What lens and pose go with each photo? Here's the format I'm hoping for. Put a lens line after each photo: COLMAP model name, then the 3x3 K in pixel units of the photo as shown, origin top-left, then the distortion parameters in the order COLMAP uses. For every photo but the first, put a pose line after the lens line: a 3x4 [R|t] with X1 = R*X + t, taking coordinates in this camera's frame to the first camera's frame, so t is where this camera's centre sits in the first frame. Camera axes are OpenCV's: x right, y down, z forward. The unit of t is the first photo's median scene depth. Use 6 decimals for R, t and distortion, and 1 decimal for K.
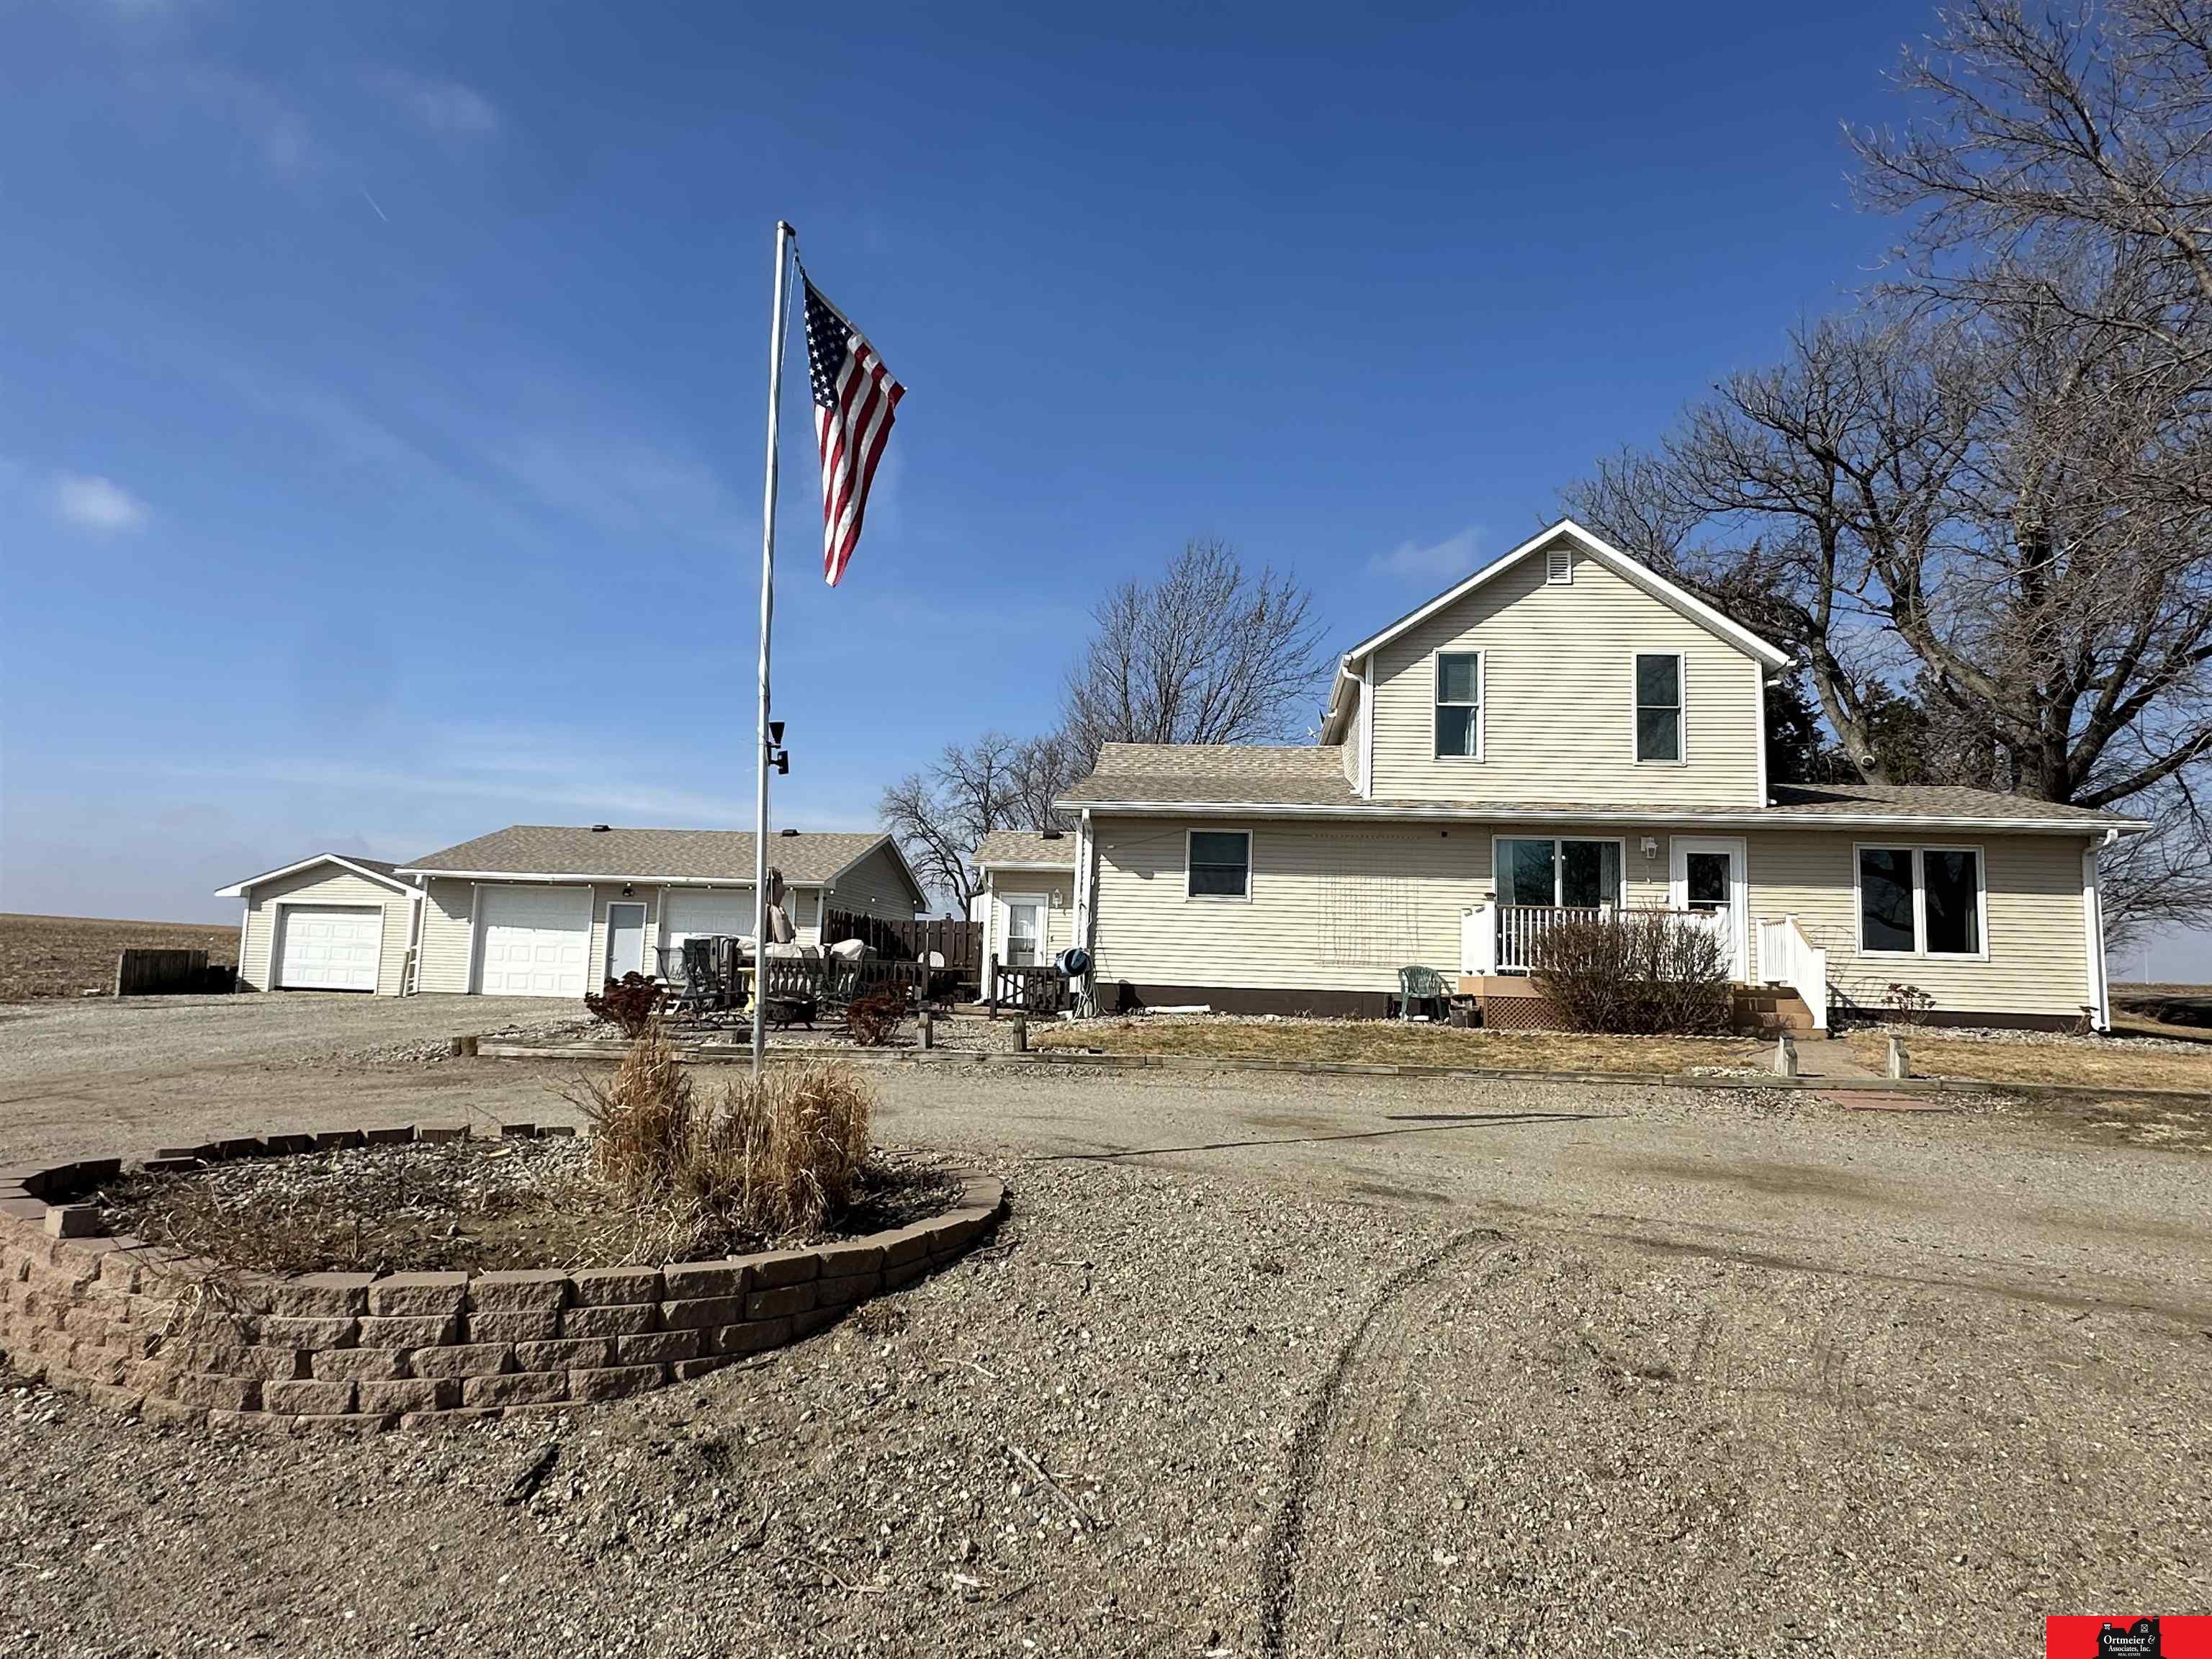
lens RADIAL K [[1335.5, 0, 1106.0], [0, 1335.5, 829.5], [0, 0, 1]] dist [0.000881, 0.001008]
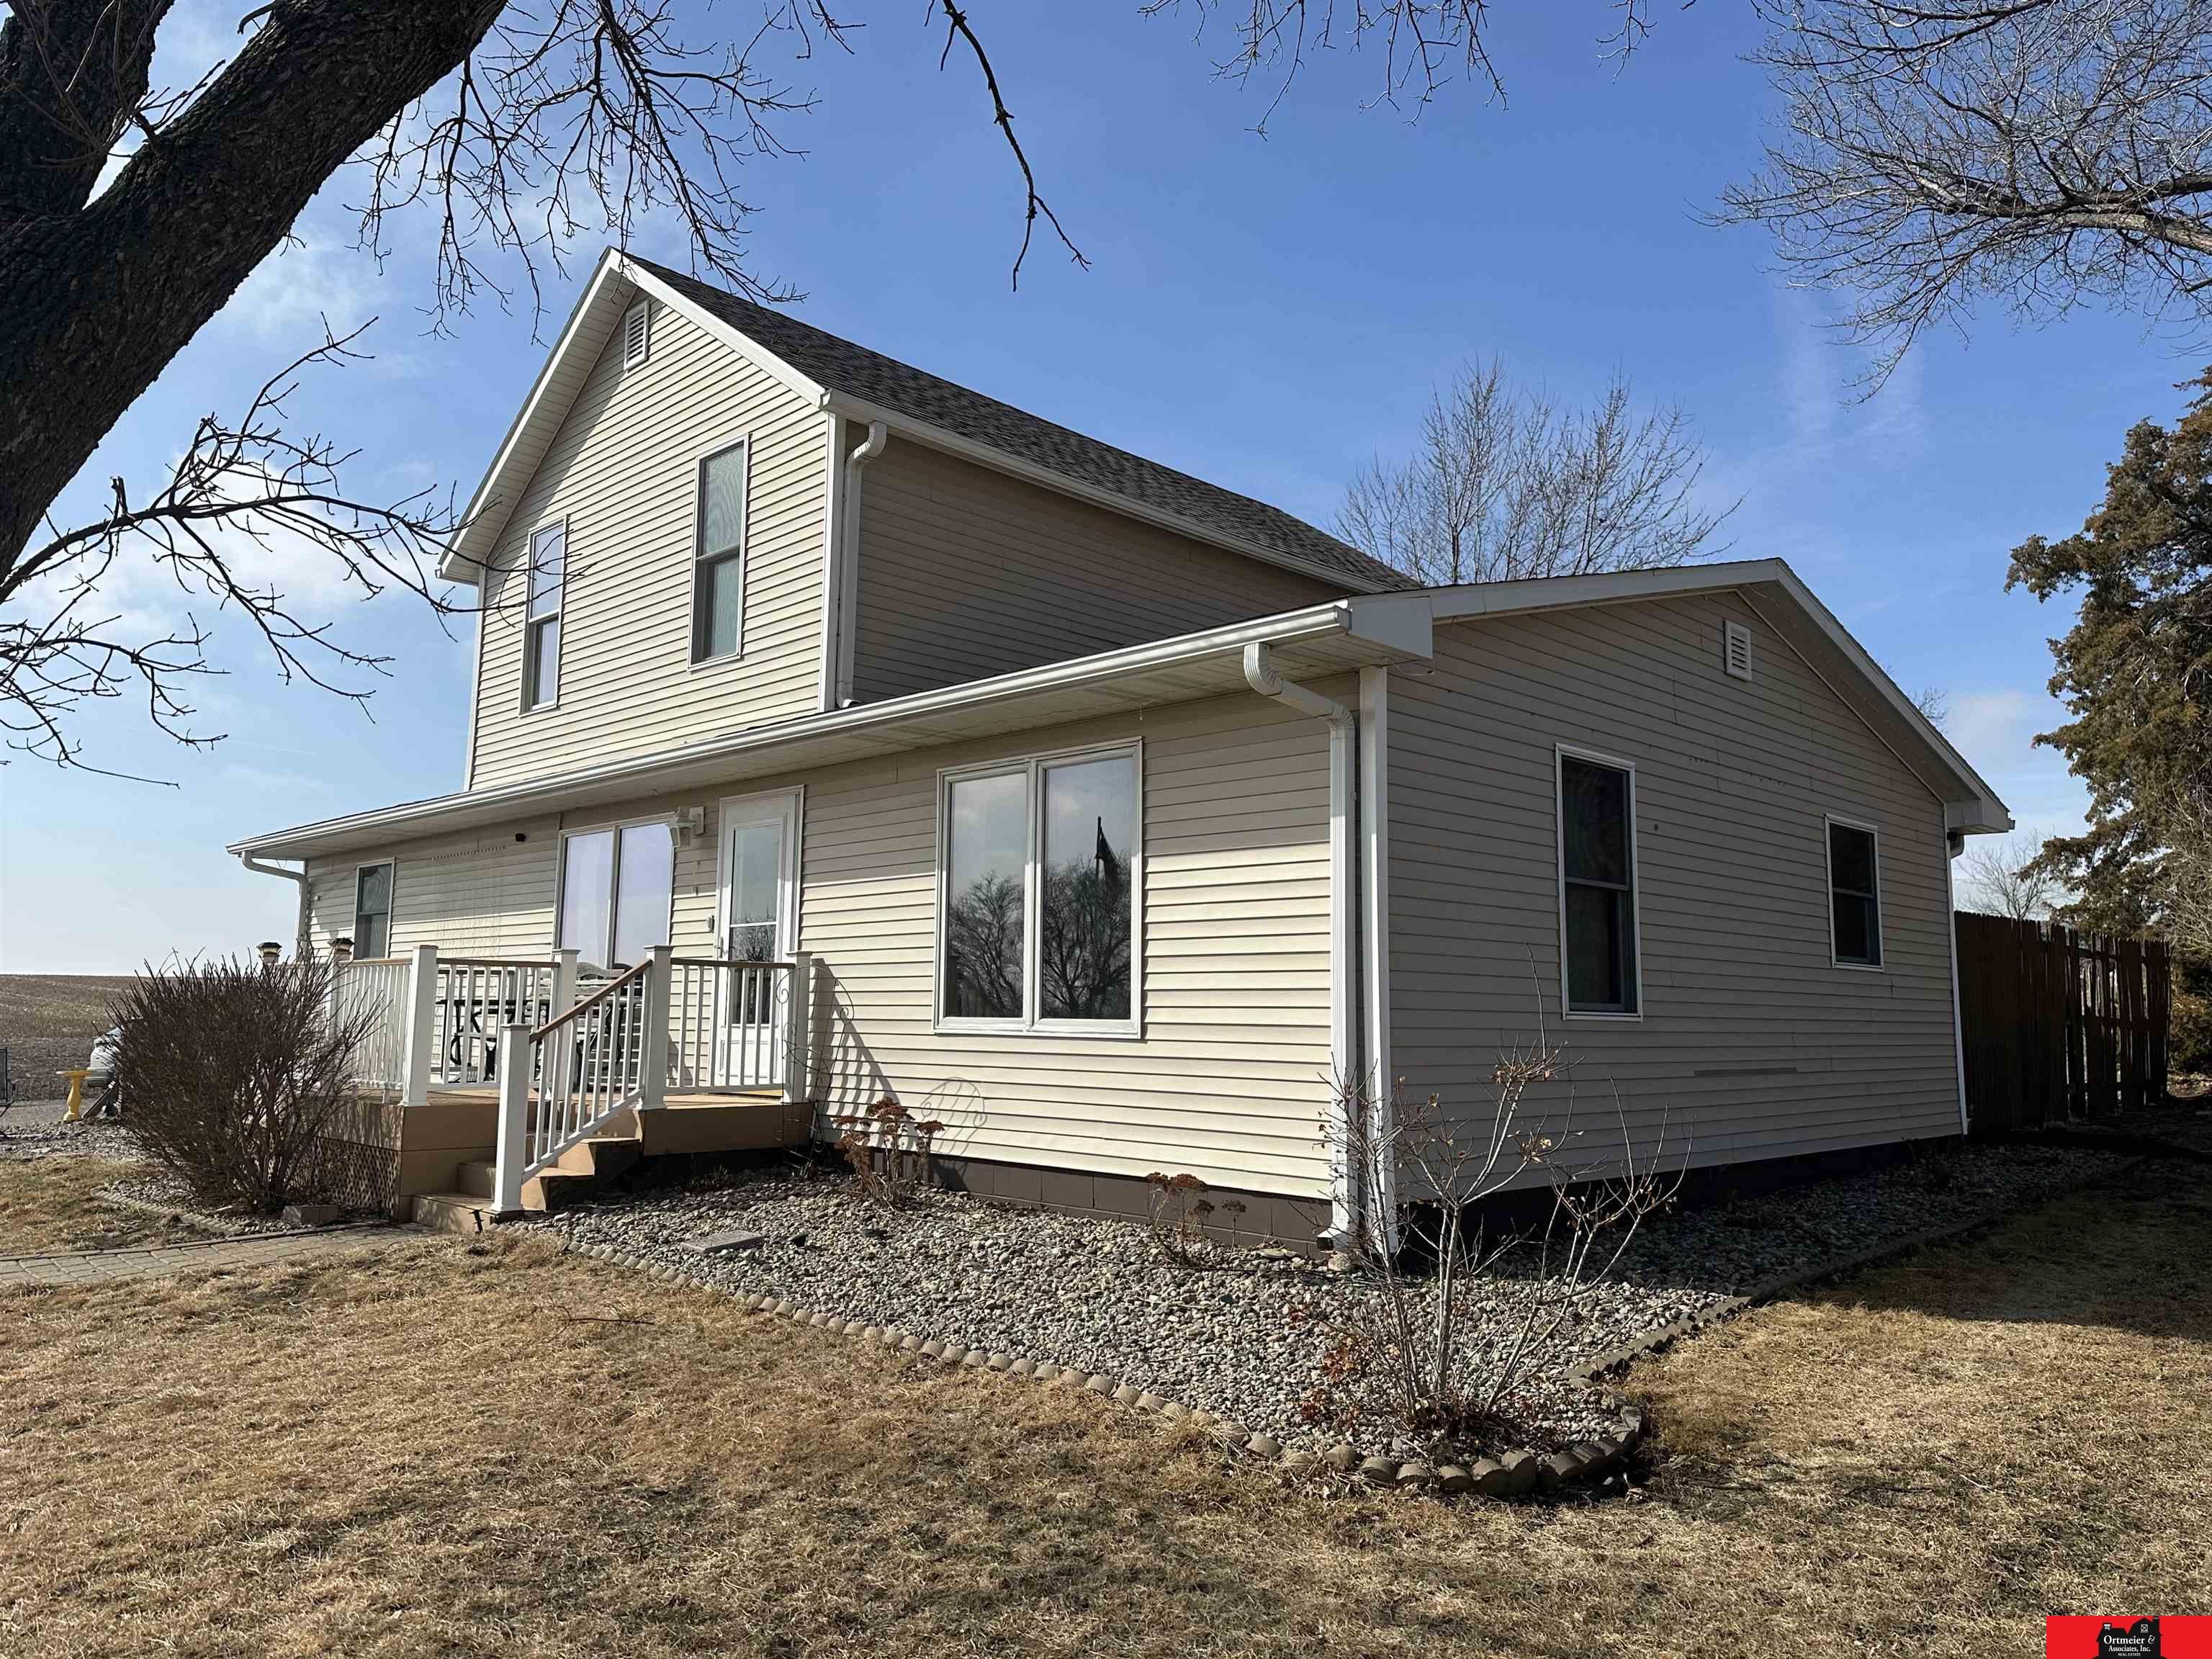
lens RADIAL K [[1536.8, 0, 1106.0], [0, 1536.8, 829.5], [0, 0, 1]] dist [0.107890, -0.143439]
pose [[0.778882, -0.100443, -0.619075, 0.876052], [0.093259, 0.994667, -0.044048, 0.054185], [0.620198, -0.023426, 0.784096, 0.612279]]
